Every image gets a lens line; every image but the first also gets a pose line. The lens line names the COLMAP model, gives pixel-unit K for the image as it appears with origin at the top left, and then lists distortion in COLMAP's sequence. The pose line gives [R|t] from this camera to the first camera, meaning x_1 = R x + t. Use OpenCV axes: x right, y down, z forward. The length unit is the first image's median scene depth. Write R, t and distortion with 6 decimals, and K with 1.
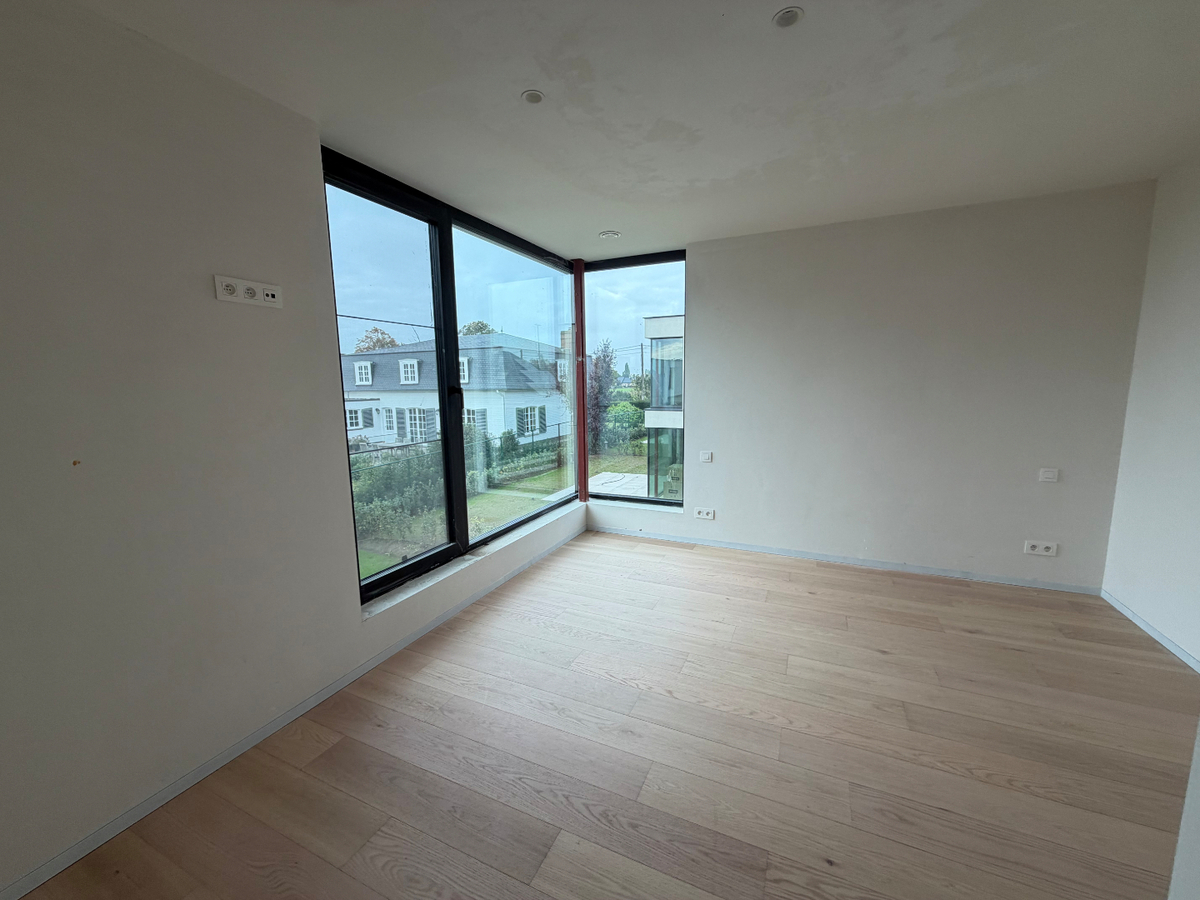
lens RADIAL K [[475.1, 0, 597.8], [0, 475.1, 448.9], [0, 0, 1]] dist [0.000276, -0.000260]
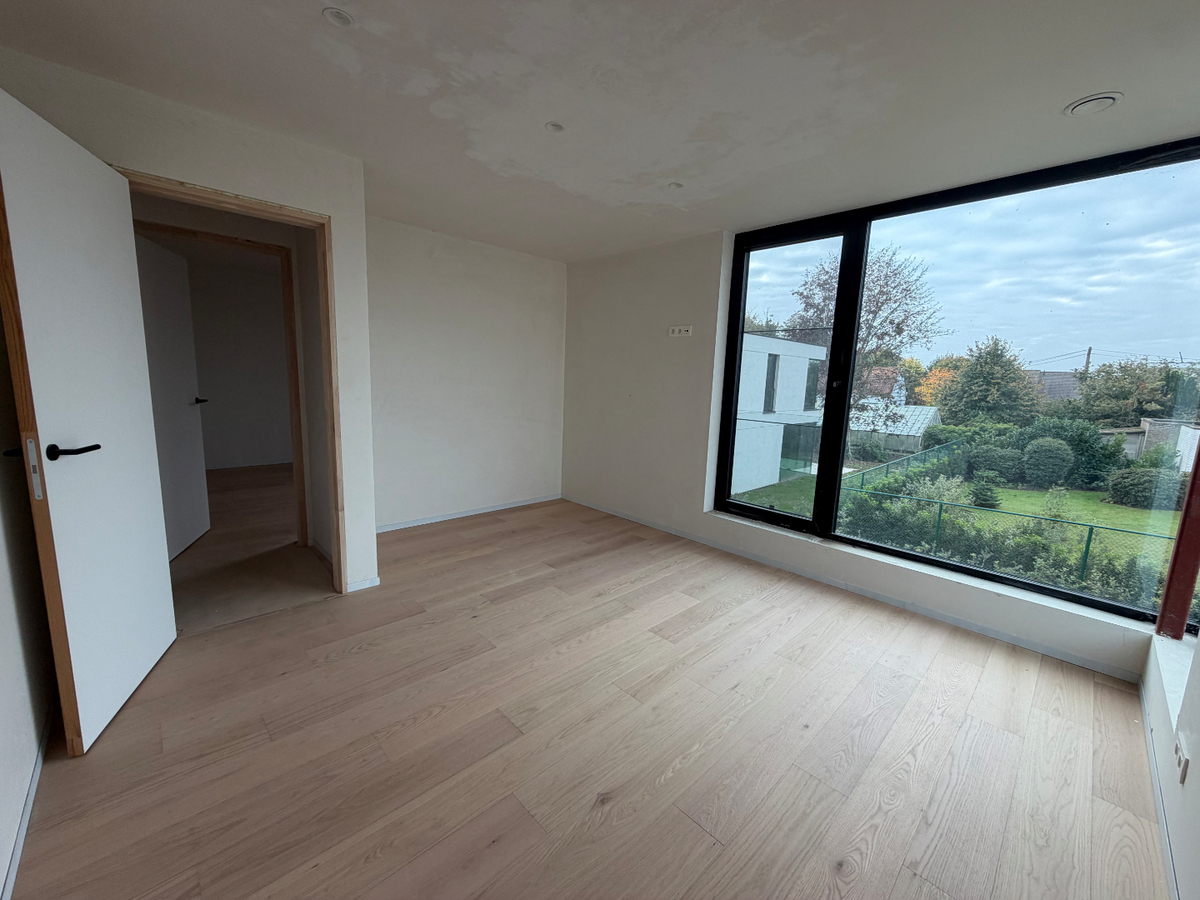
lens RADIAL K [[475.1, 0, 597.8], [0, 475.1, 448.9], [0, 0, 1]] dist [0.000276, -0.000260]
pose [[-0.366452, 0.140686, -0.919739, 1.249199], [-0.160348, 0.964164, 0.211369, -0.167771], [0.916516, 0.224935, -0.330761, 1.226519]]
